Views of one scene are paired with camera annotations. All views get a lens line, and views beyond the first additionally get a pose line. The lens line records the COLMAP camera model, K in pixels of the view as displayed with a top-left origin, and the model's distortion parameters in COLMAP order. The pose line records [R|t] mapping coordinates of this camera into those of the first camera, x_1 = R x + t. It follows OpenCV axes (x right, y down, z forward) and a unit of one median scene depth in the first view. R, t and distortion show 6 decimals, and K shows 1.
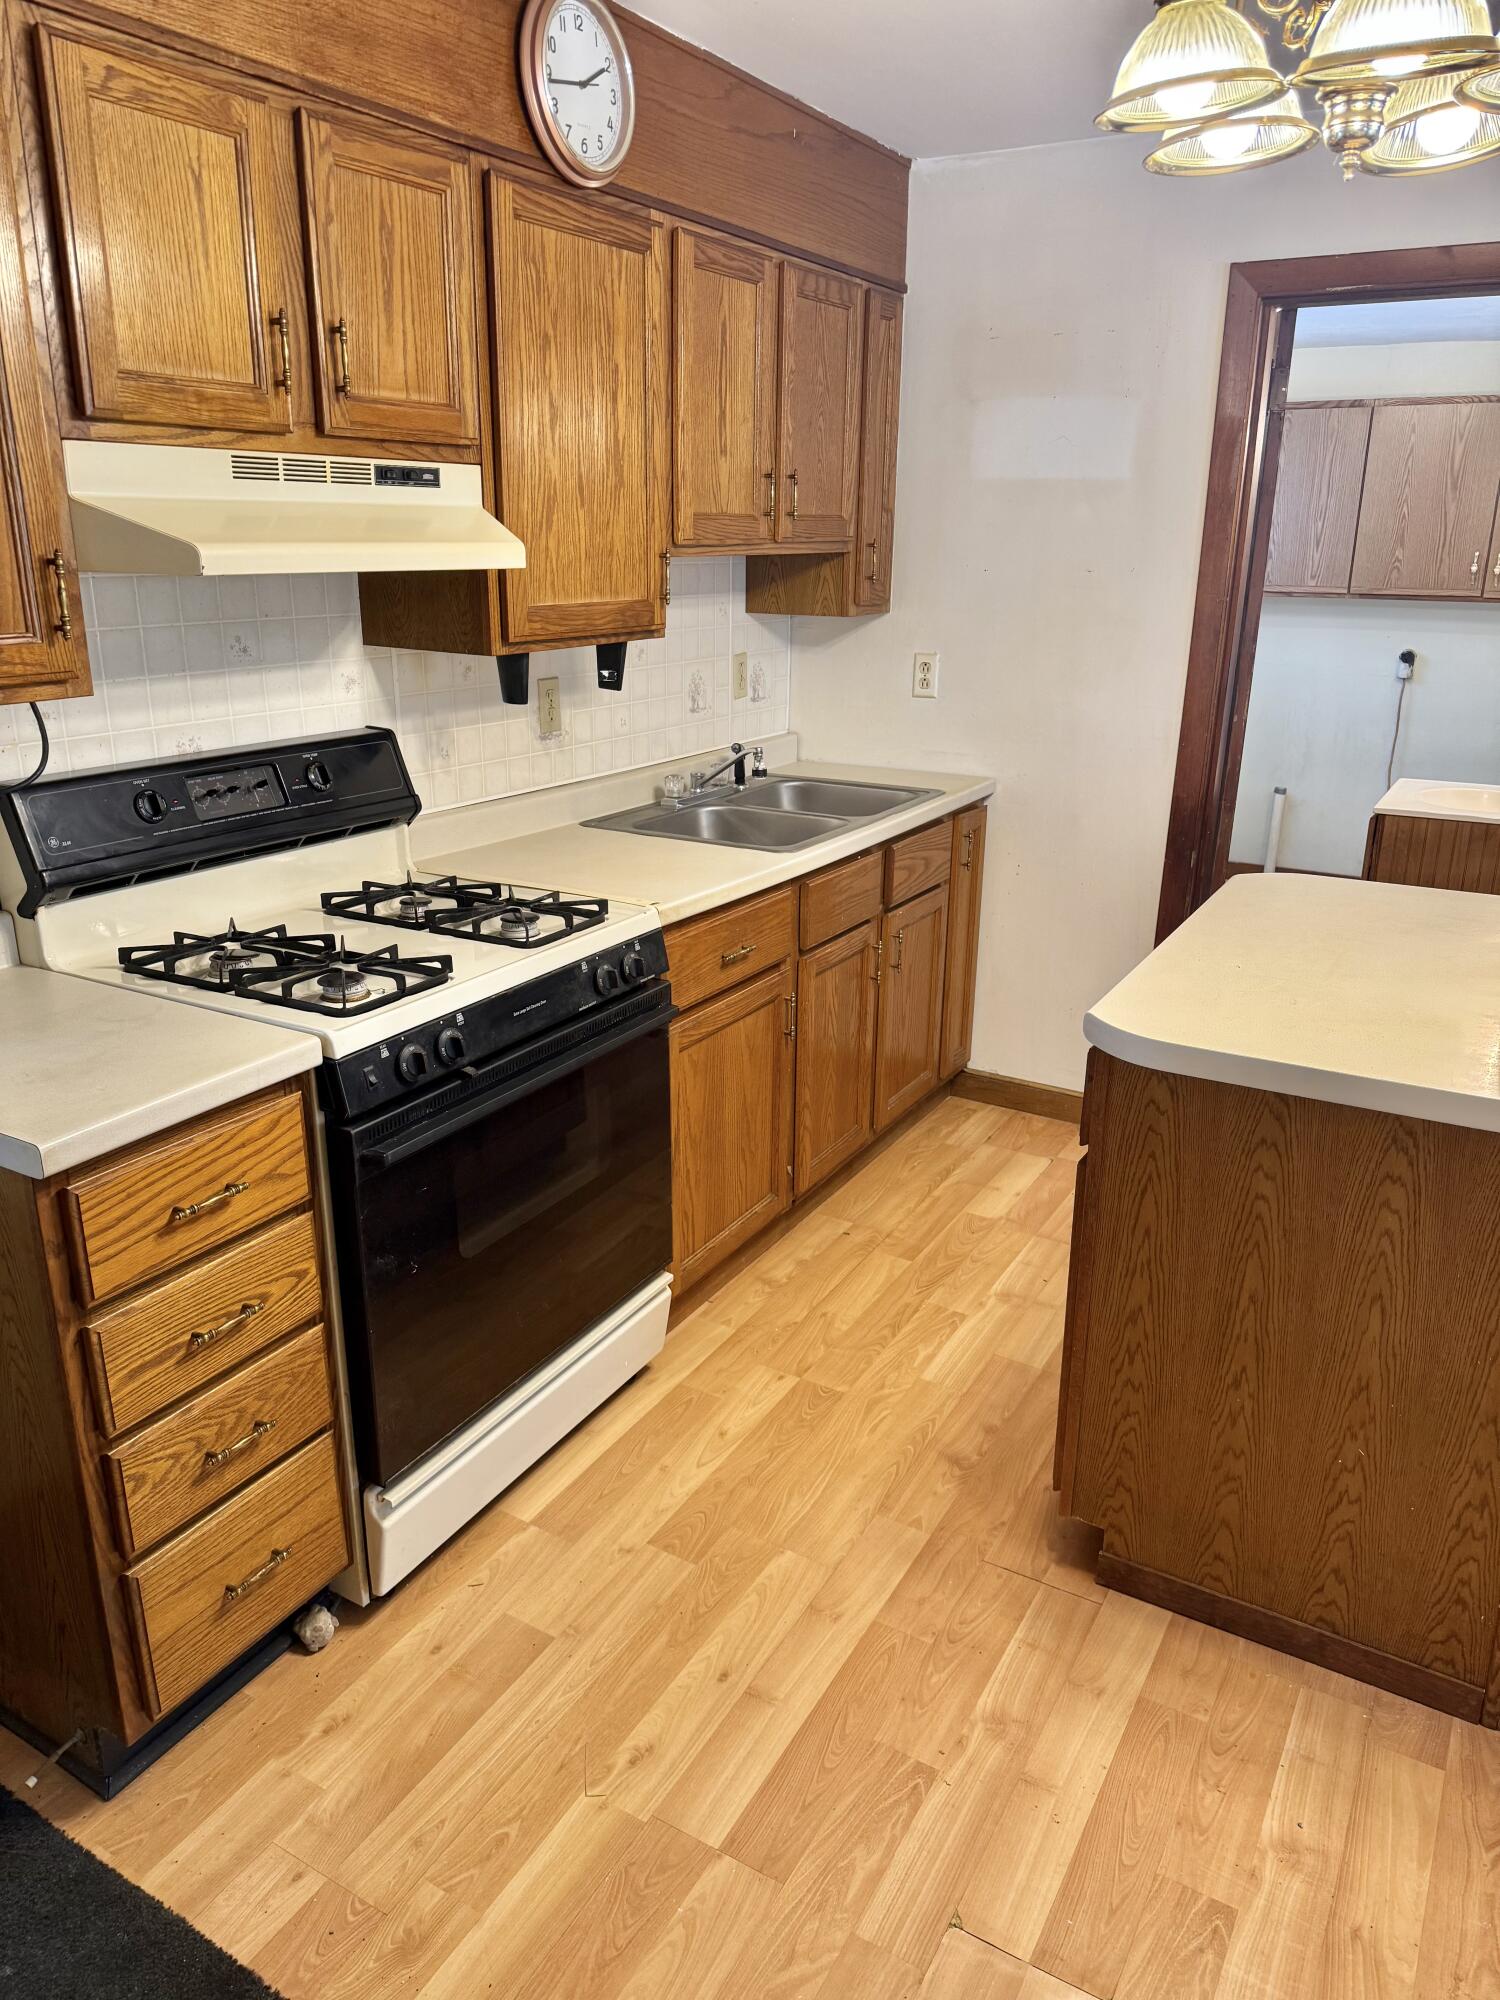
lens RADIAL K [[1428.5, 0, 752.1], [0, 1428.5, 995.1], [0, 0, 1]] dist [0.030865, -0.034995]
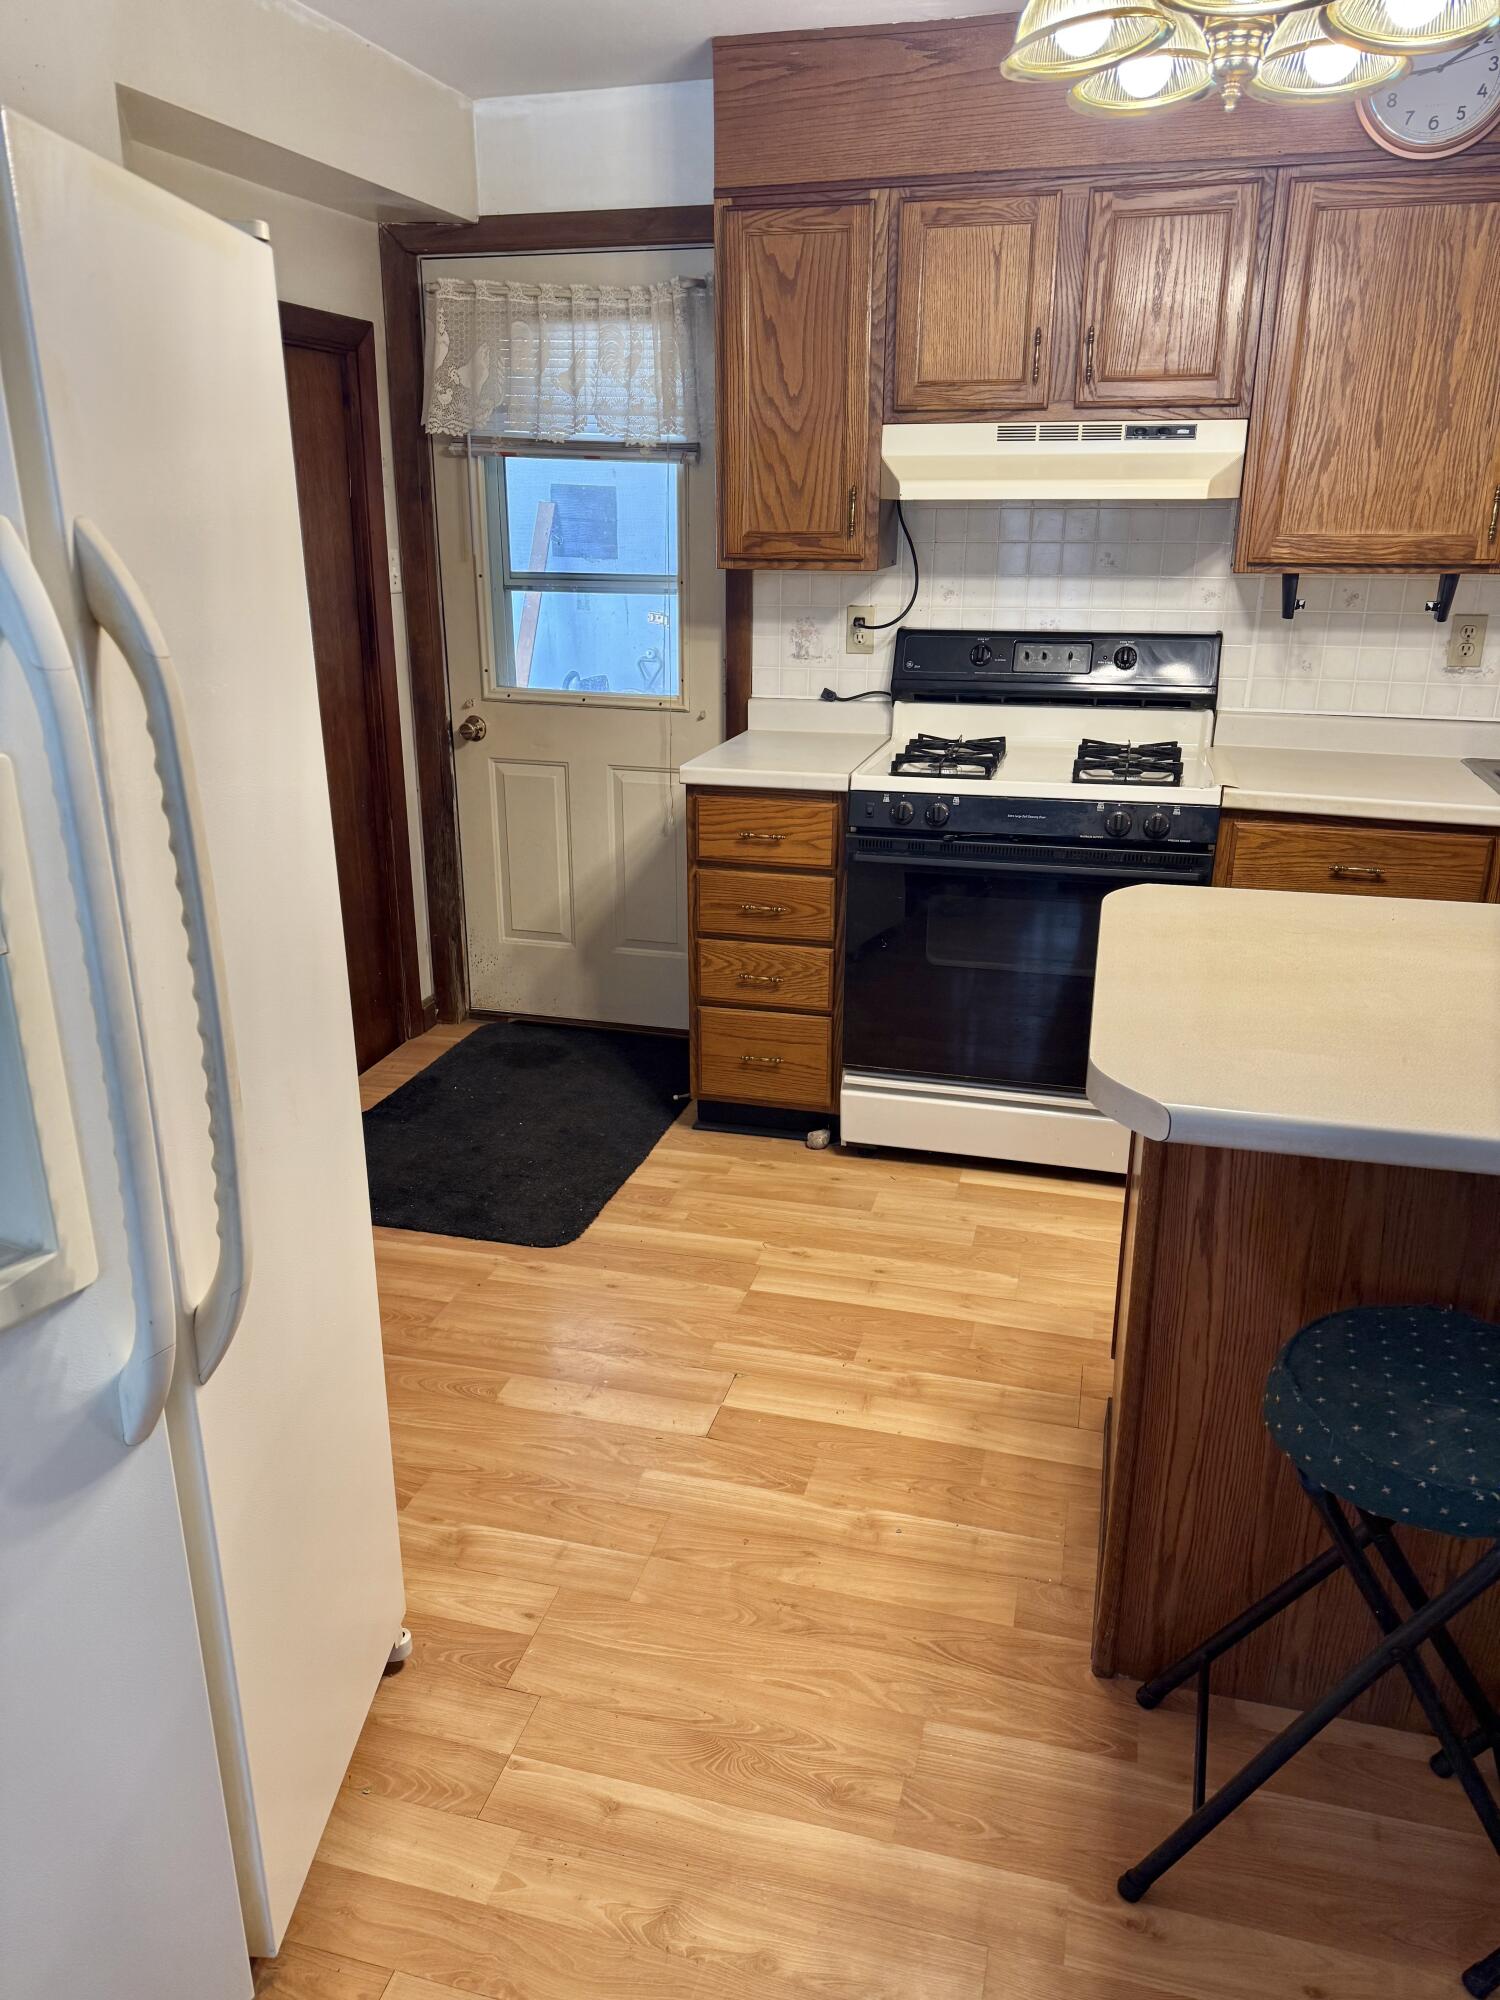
lens RADIAL K [[1428.5, 0, 732.1], [0, 1428.5, 992.2], [0, 0, 1]] dist [0.030865, -0.034995]
pose [[0.251723, 0.307222, -0.917742, 1.121913], [-0.298489, 0.926694, 0.228347, -0.065360], [0.920619, 0.216456, 0.324973, 0.322651]]
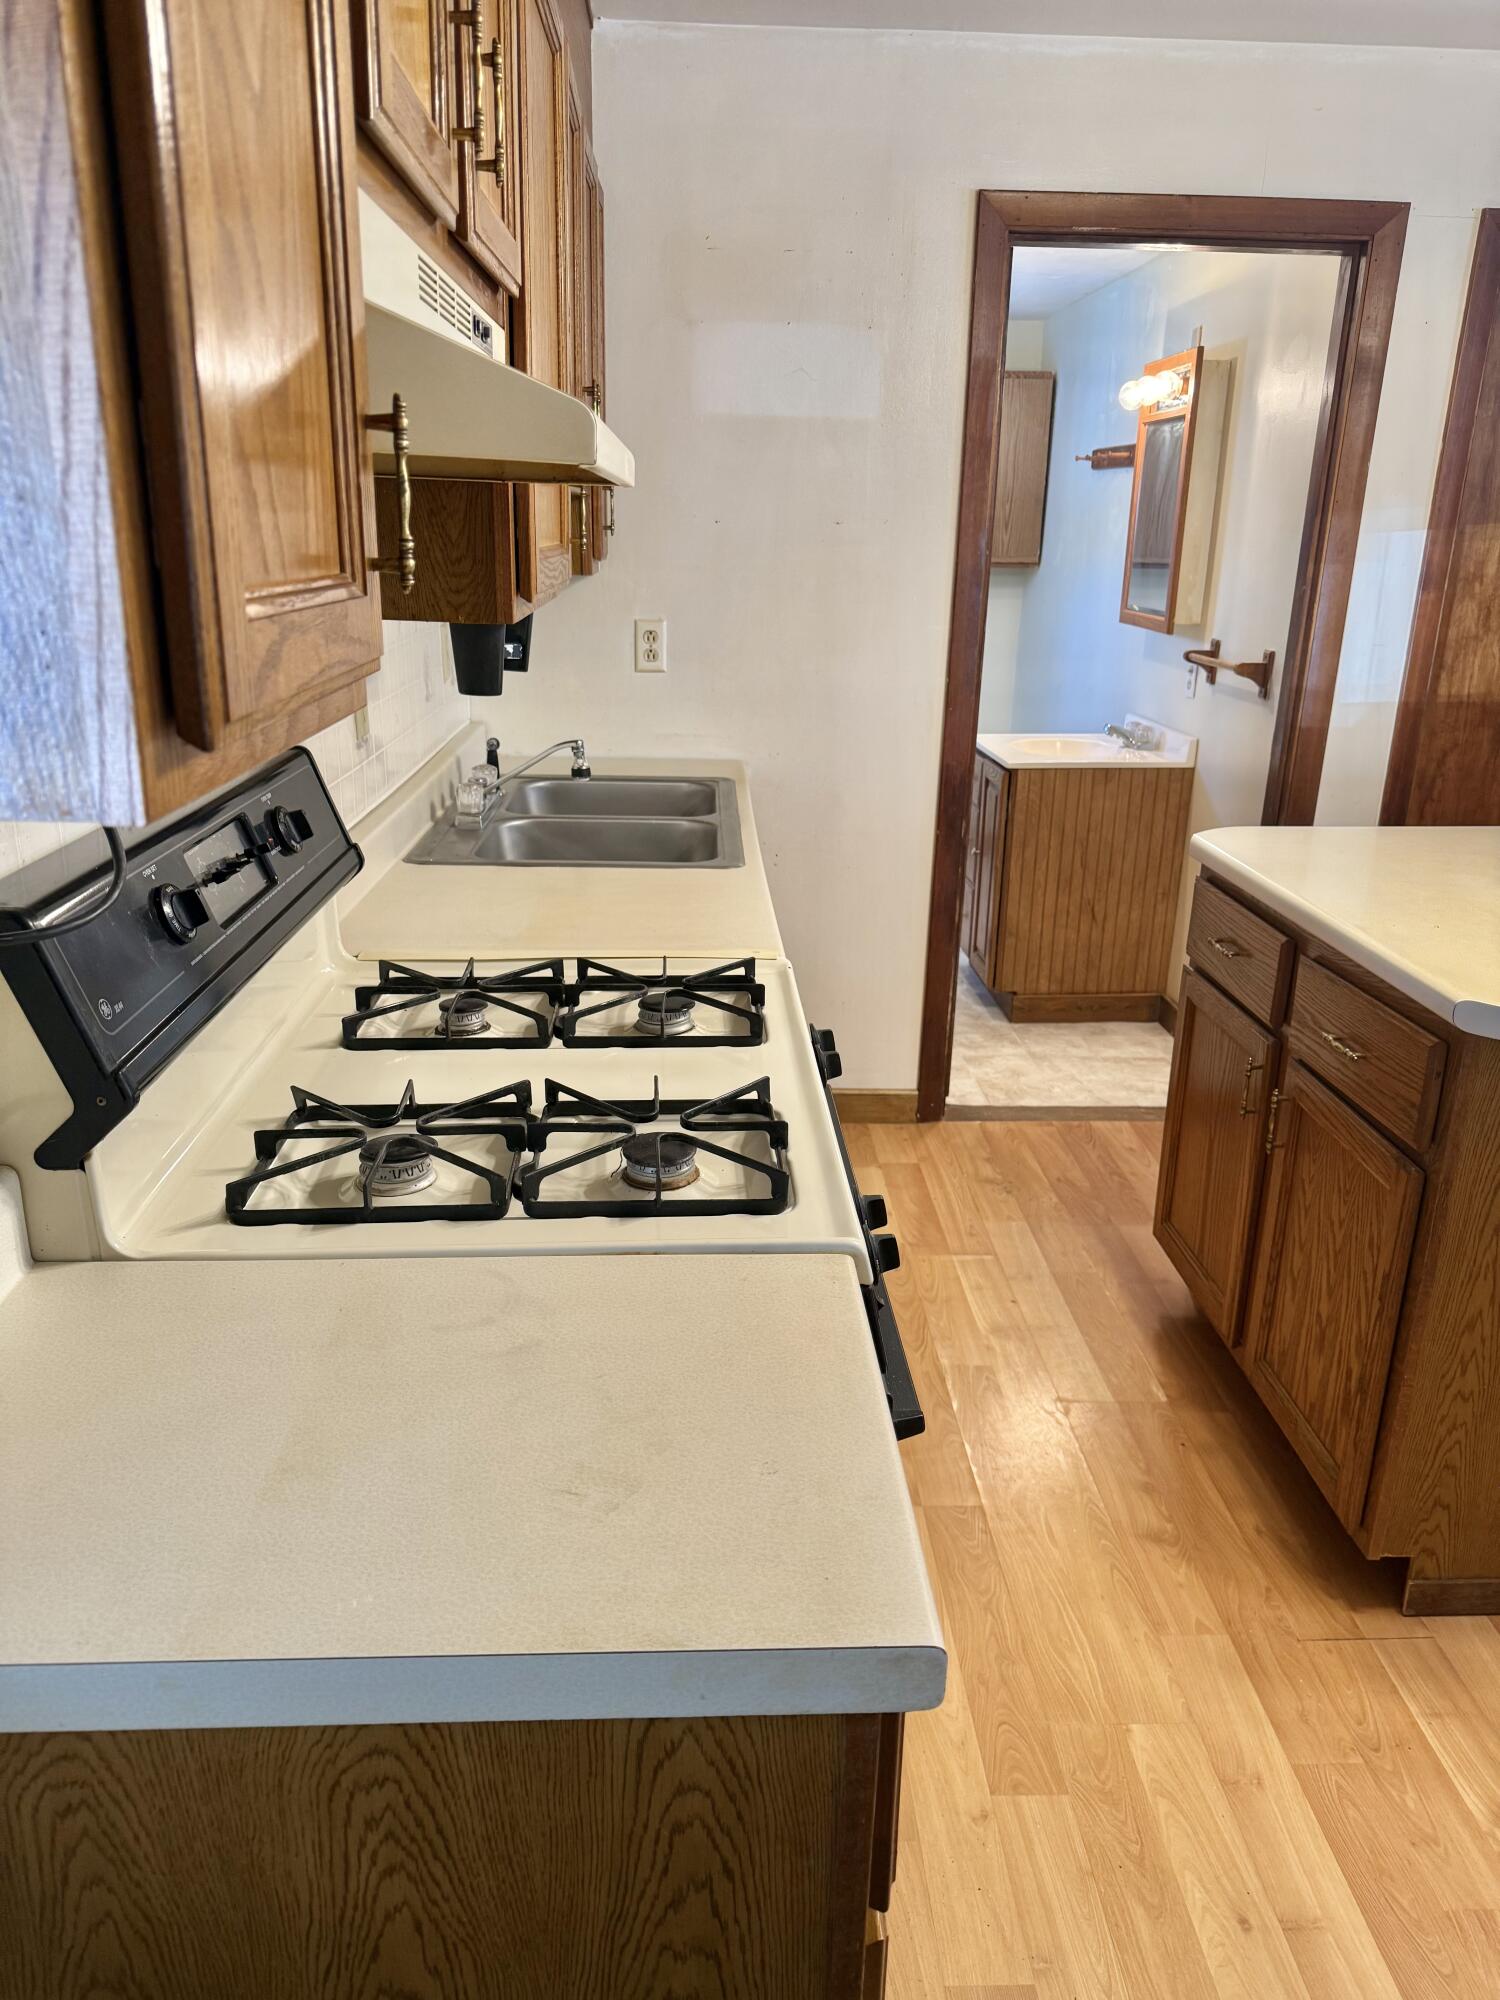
lens RADIAL K [[1428.5, 0, 759.7], [0, 1428.5, 996.2], [0, 0, 1]] dist [0.030865, -0.034995]
pose [[0.837212, -0.162491, 0.522181, -0.539599], [0.155550, 0.986155, 0.057476, -0.100498], [-0.524290, 0.033106, 0.850896, 0.440421]]
